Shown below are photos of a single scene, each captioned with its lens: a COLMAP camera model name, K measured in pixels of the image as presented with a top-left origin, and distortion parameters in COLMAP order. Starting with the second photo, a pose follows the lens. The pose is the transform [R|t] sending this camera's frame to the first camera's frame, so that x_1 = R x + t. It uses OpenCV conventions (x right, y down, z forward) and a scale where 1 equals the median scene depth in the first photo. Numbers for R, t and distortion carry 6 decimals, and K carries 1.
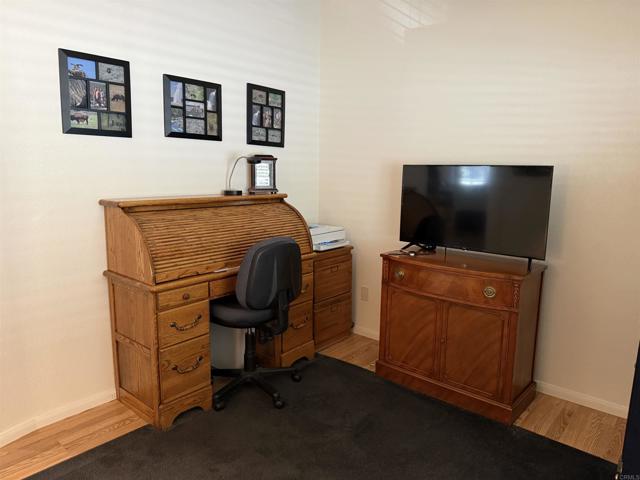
lens RADIAL K [[448.3, 0, 316.1], [0, 448.3, 239.9], [0, 0, 1]] dist [0.040231, -0.045706]
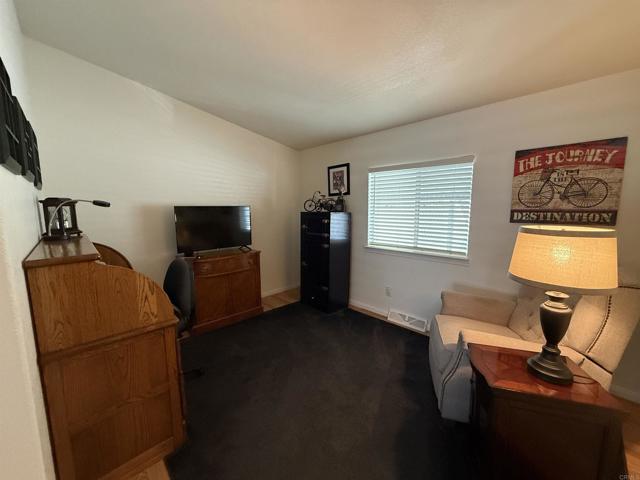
lens RADIAL K [[254.4, 0, 318.7], [0, 254.4, 238.1], [0, 0, 1]] dist [-0.000155, 0.000080]
pose [[0.064521, -0.134461, 0.988816, -0.894885], [0.154308, 0.980307, 0.123235, -0.108986], [-0.985914, 0.144631, 0.083999, 0.554731]]
